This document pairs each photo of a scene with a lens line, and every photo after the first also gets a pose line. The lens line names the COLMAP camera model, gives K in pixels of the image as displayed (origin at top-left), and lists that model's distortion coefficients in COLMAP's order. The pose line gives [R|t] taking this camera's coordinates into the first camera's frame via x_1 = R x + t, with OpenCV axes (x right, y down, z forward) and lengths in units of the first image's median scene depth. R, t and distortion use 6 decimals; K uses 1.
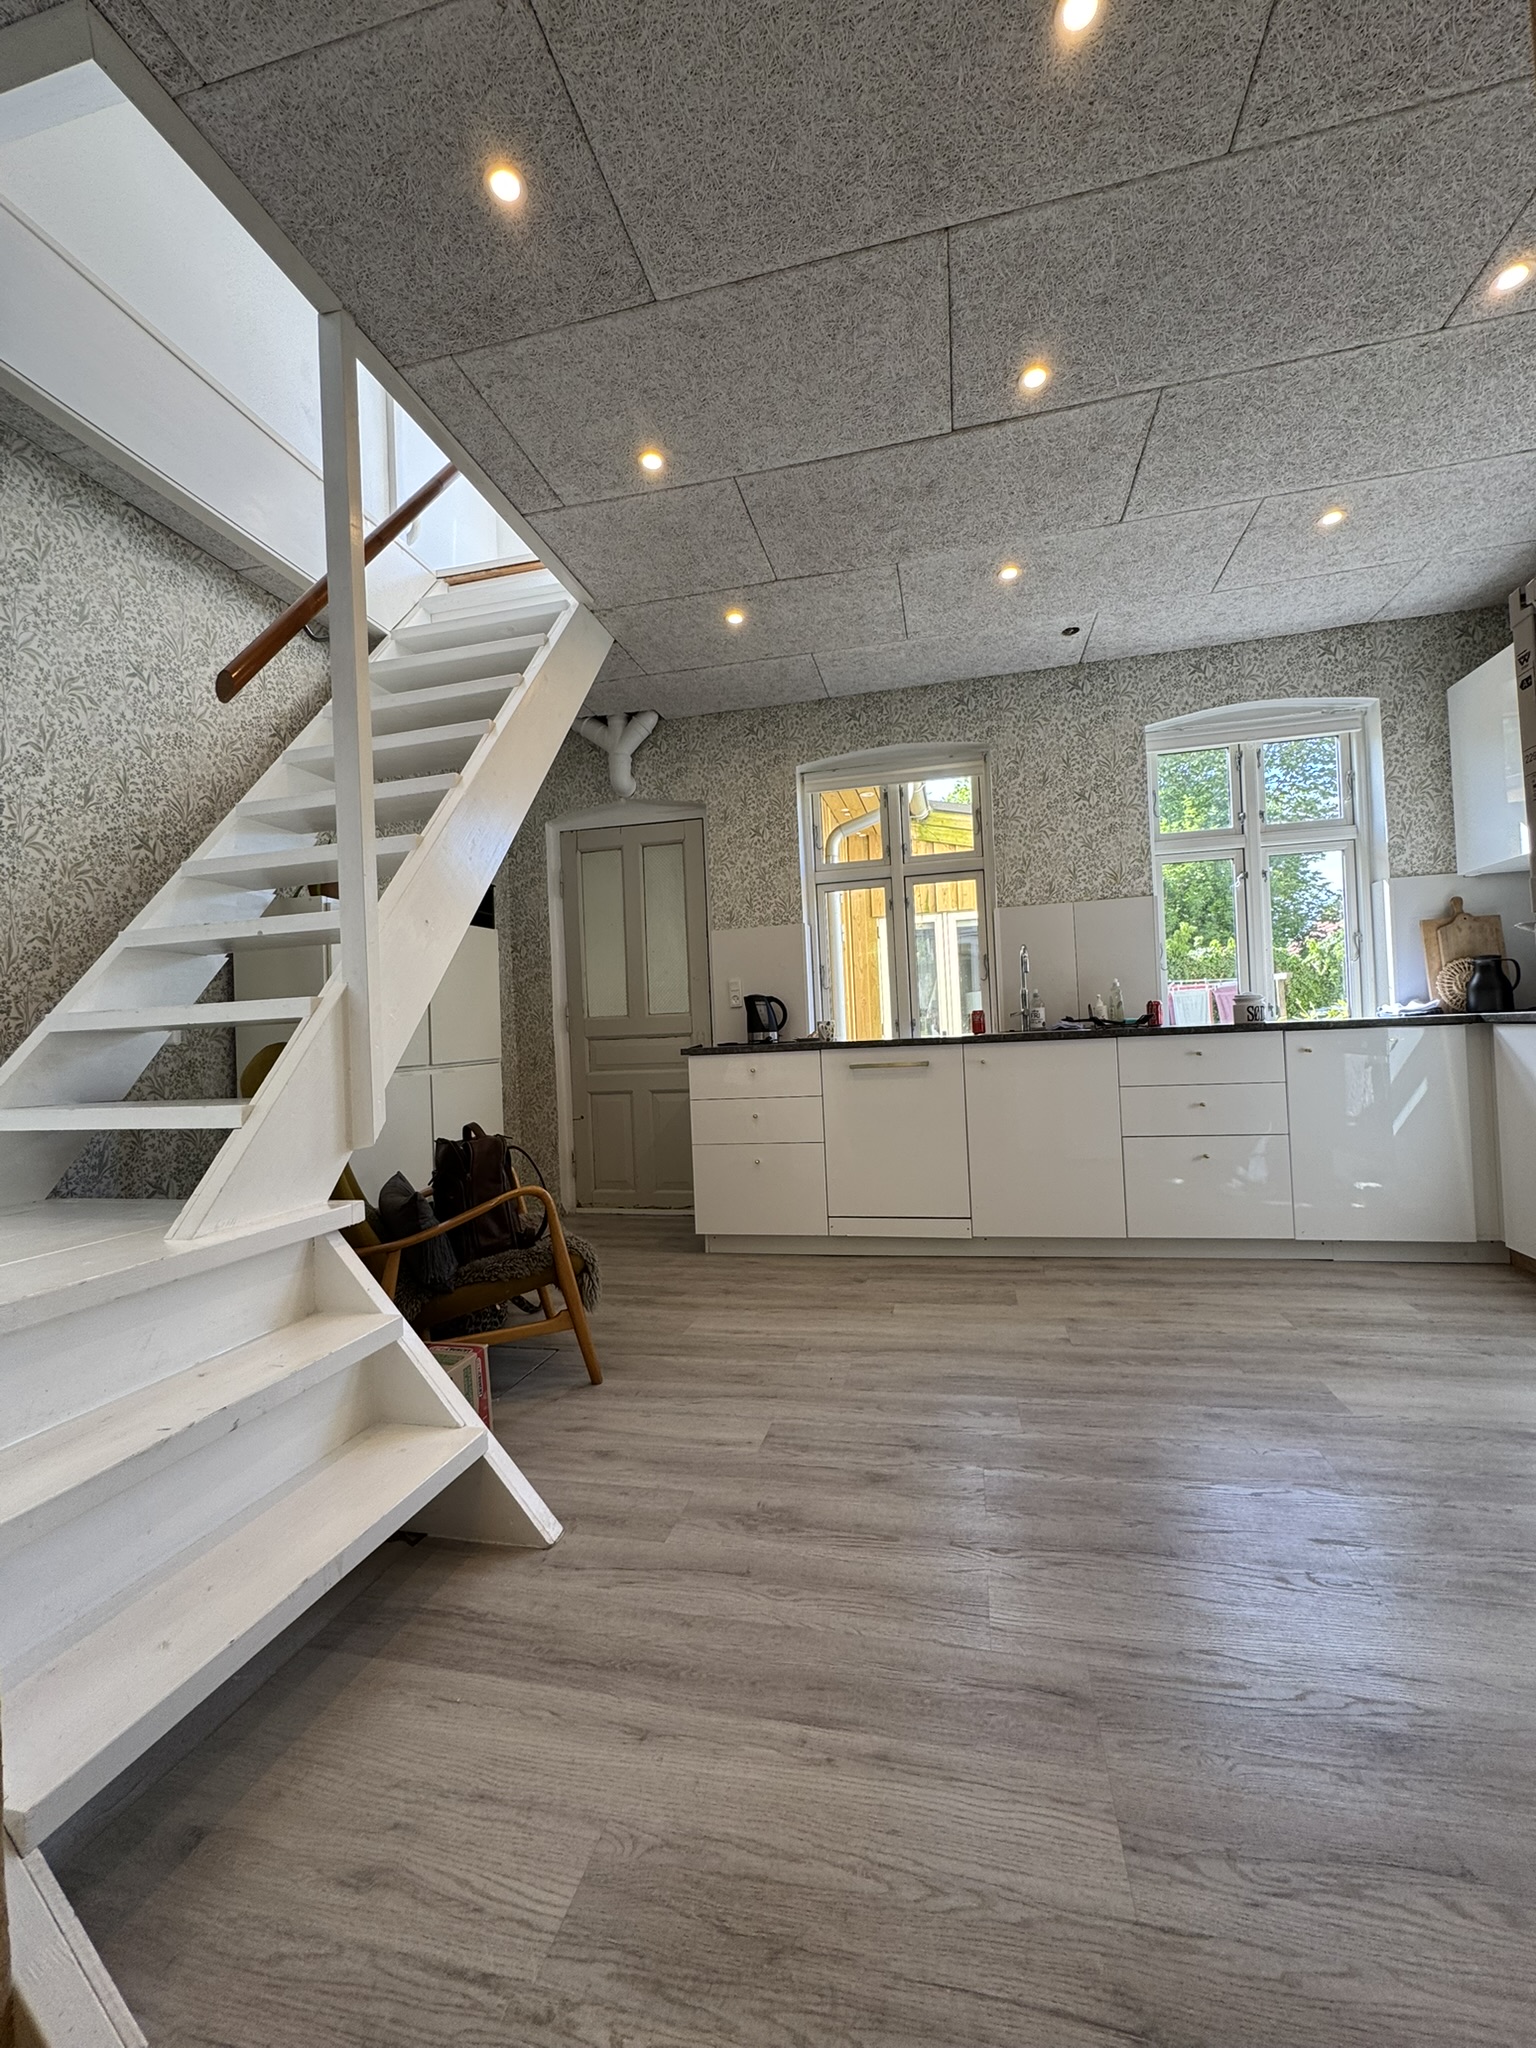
lens RADIAL K [[821.5, 0, 772.6], [0, 821.5, 1021.7], [0, 0, 1]] dist [-0.002059, -0.000408]
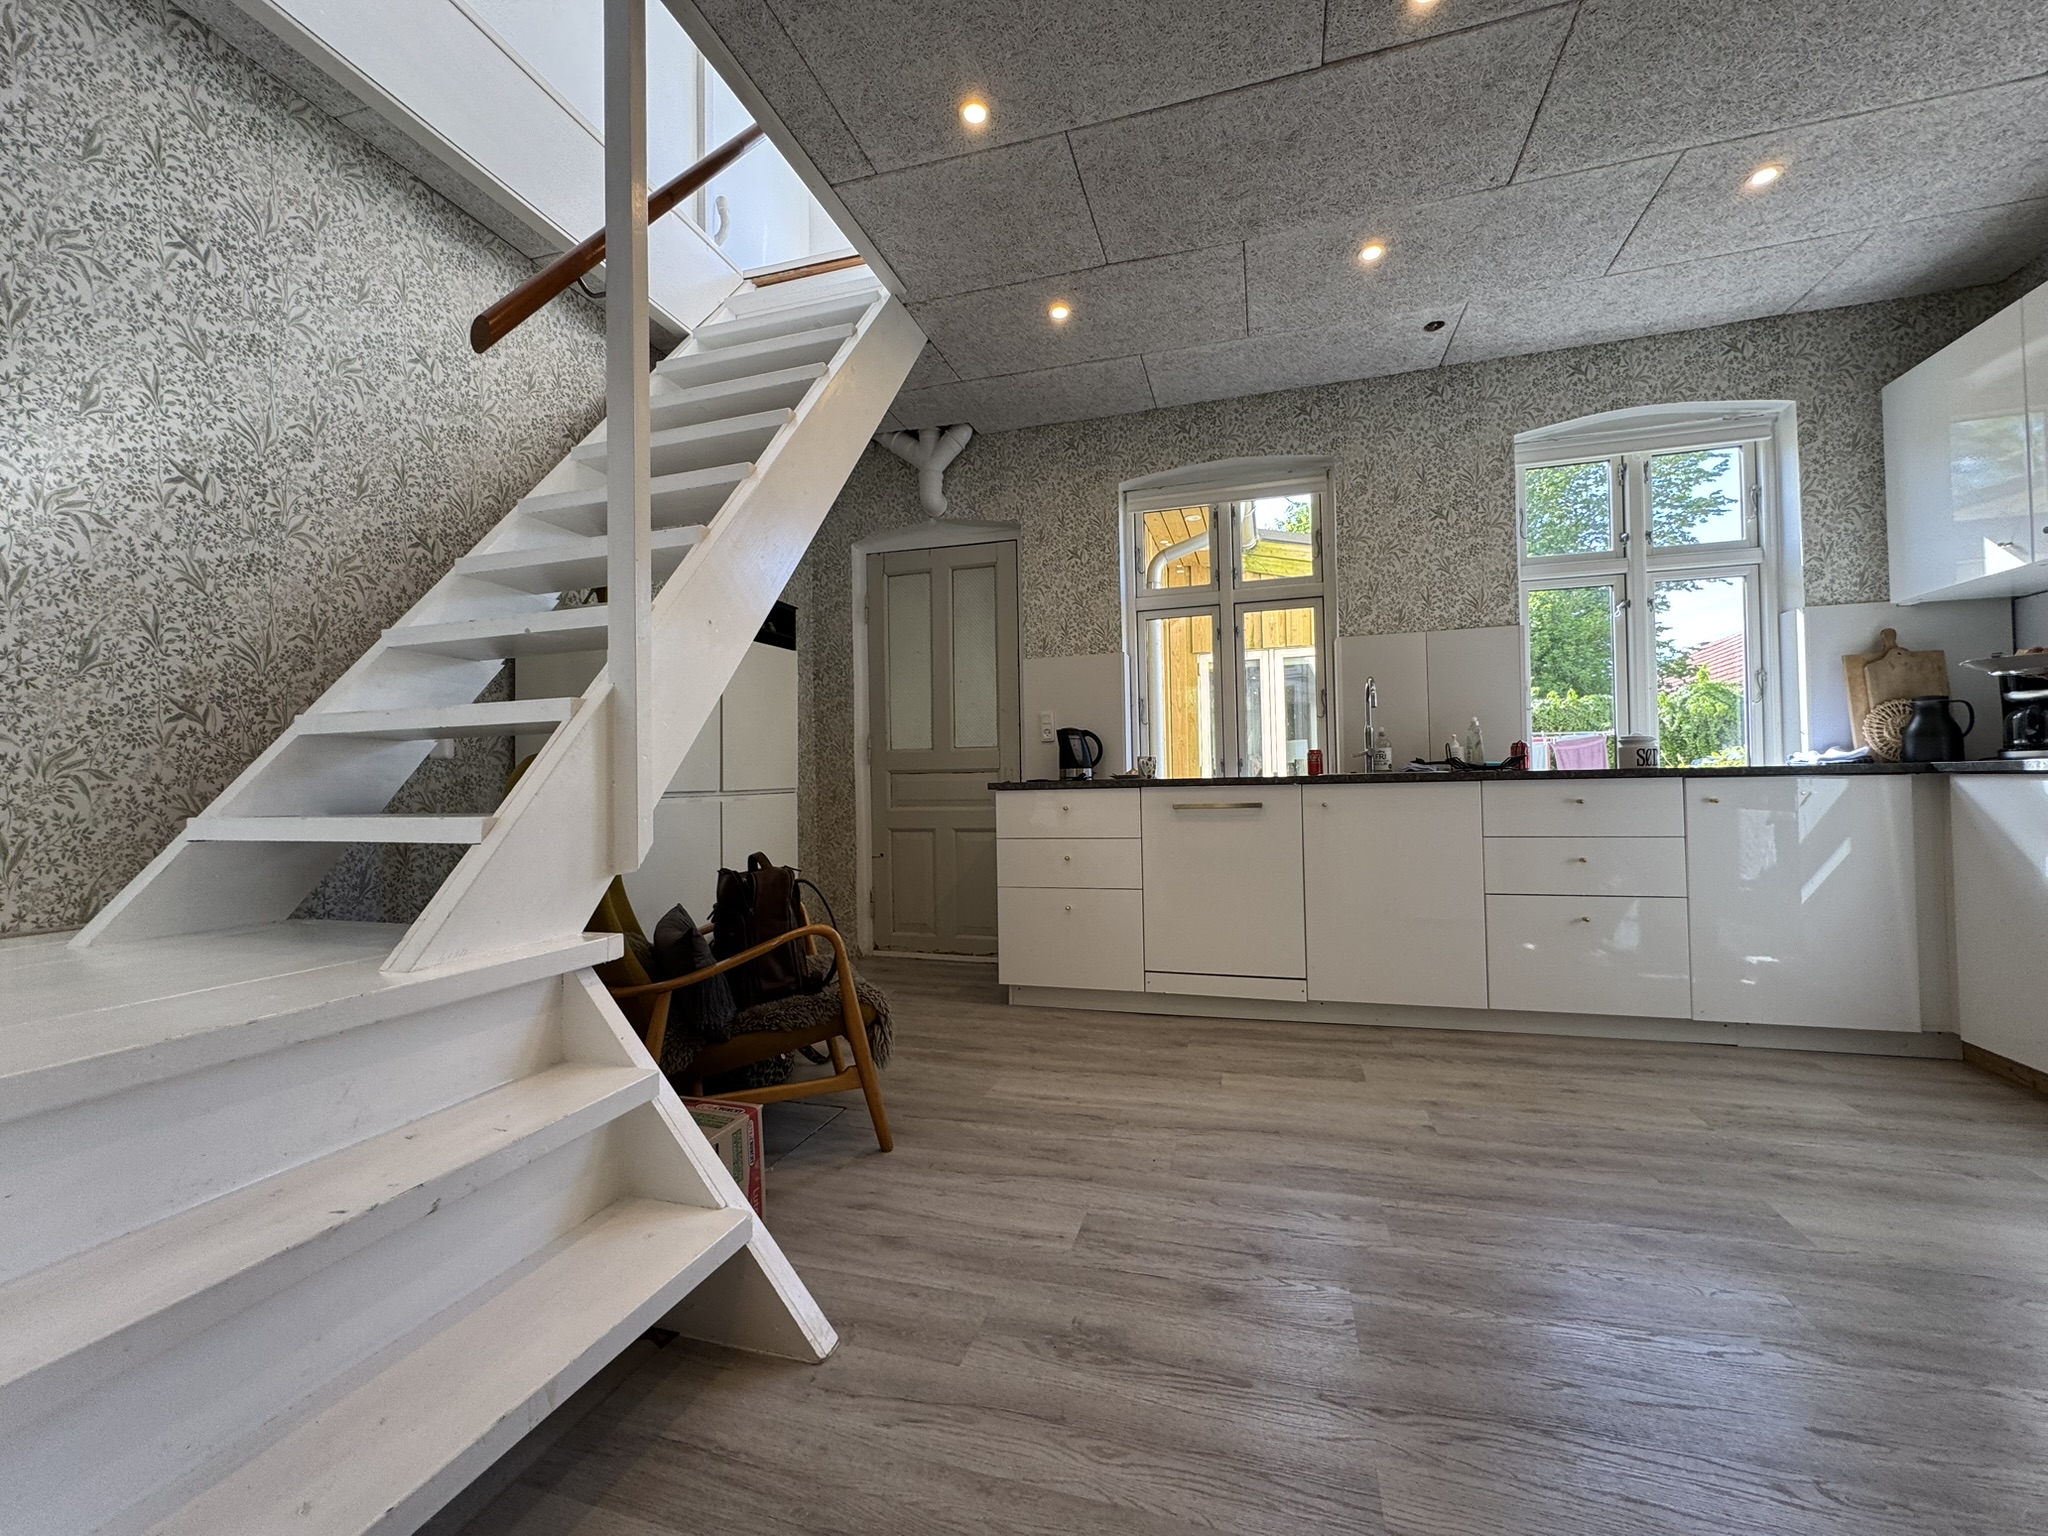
lens RADIAL K [[821.5, 0, 1024.3], [0, 821.5, 765.6], [0, 0, 1]] dist [-0.002059, -0.000408]
pose [[0.997660, 0.024329, -0.063888, -0.018465], [-0.024657, 0.999687, -0.004350, 0.024222], [0.063762, 0.005915, 0.997948, 0.116180]]
